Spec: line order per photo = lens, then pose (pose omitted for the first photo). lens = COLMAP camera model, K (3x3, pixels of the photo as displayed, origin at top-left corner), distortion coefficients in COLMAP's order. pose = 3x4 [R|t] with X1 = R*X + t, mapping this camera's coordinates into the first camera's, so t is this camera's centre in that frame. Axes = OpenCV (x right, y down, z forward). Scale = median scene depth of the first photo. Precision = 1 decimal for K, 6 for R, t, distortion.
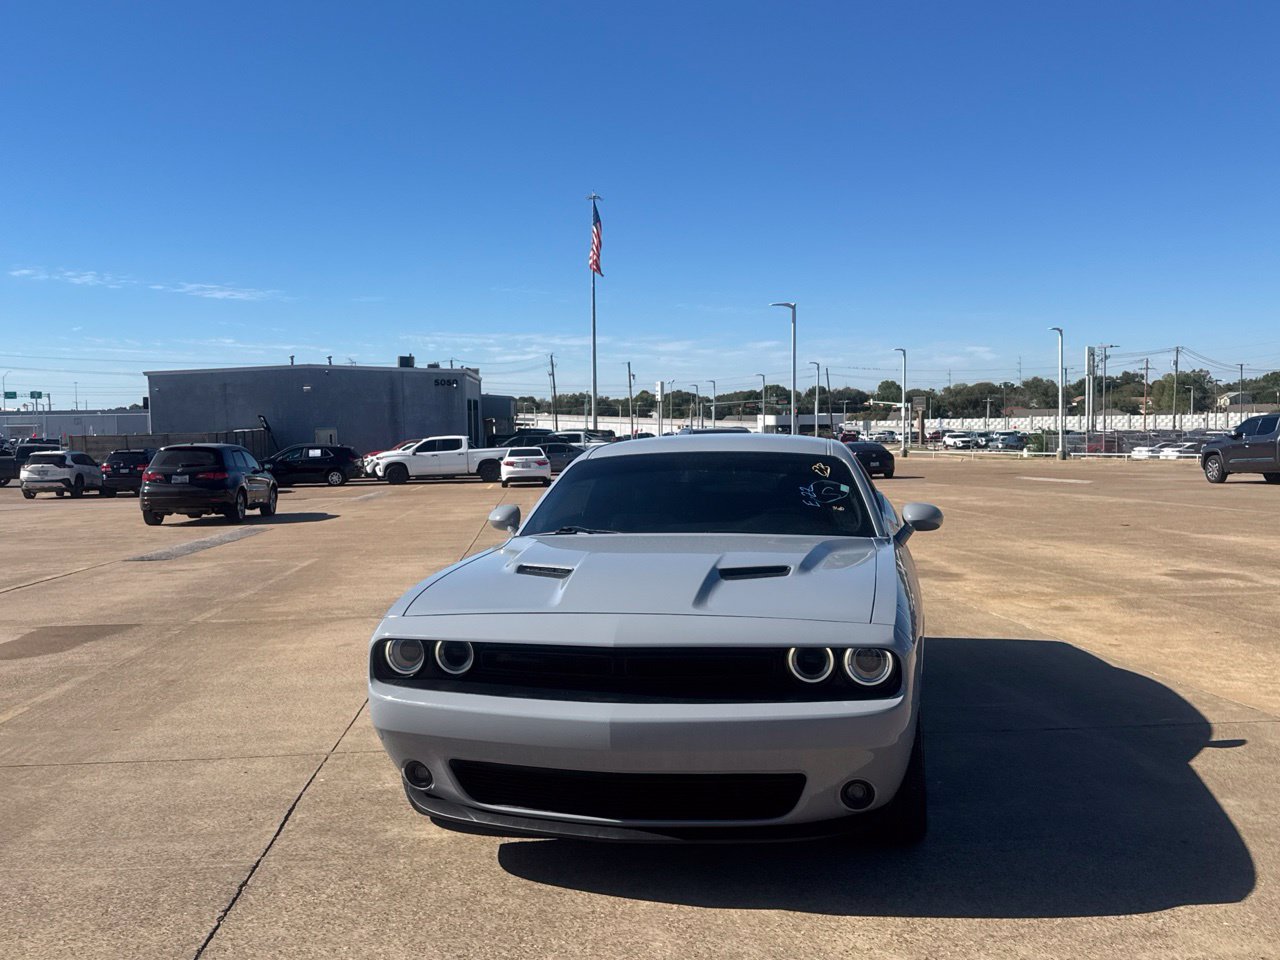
lens RADIAL K [[1162.6, 0, 637.6], [0, 1162.6, 462.8], [0, 0, 1]] dist [0.055801, 0.000000]
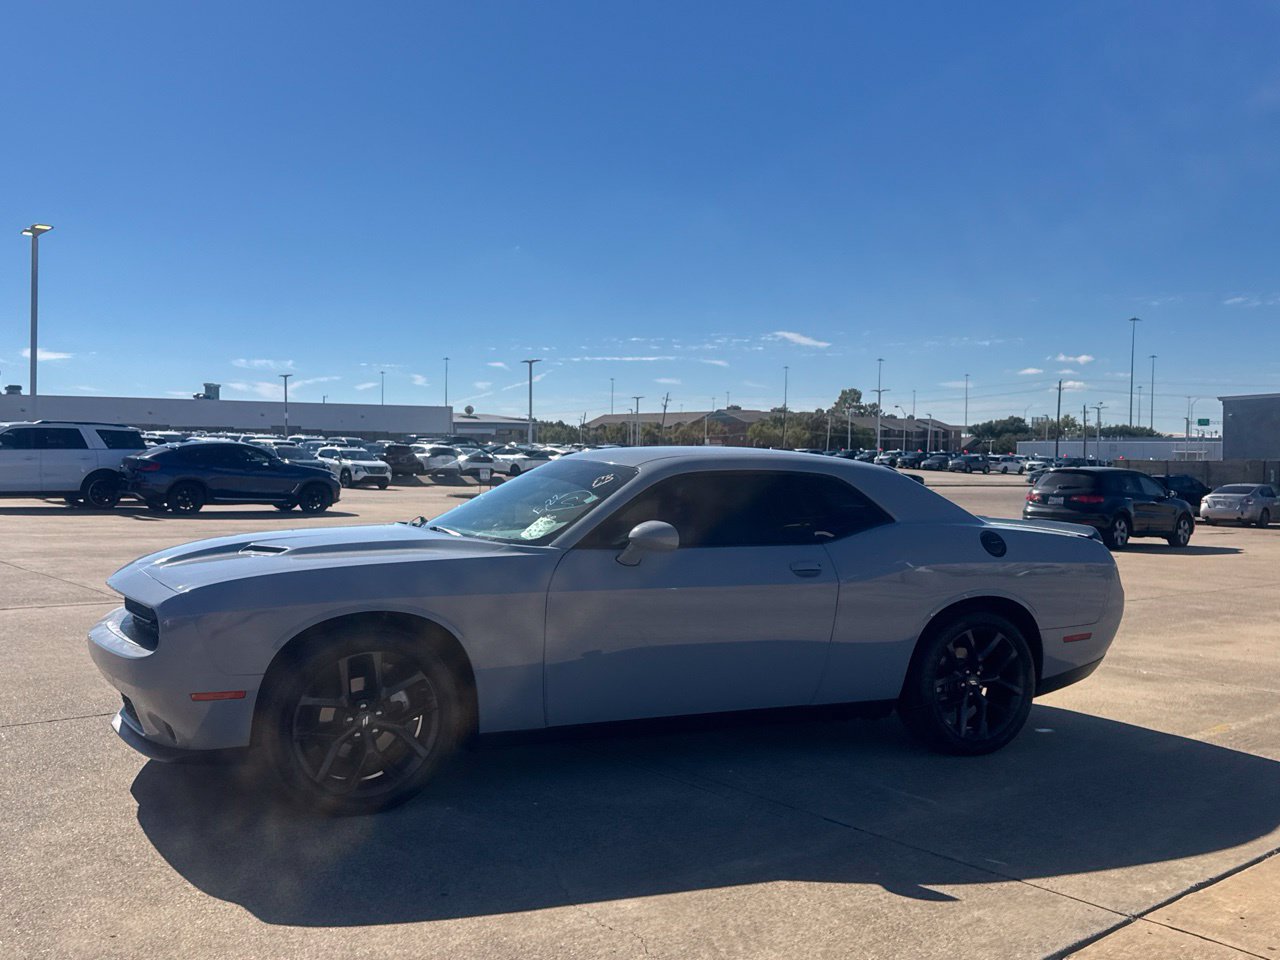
lens RADIAL K [[1162.6, 0, 624.3], [0, 1162.6, 449.5], [0, 0, 1]] dist [0.055801, 0.000000]
pose [[0.583115, 0.019957, -0.812145, 0.106482], [-0.047756, 0.998812, -0.009744, -0.001263], [0.810985, 0.044466, 0.583375, 0.048570]]
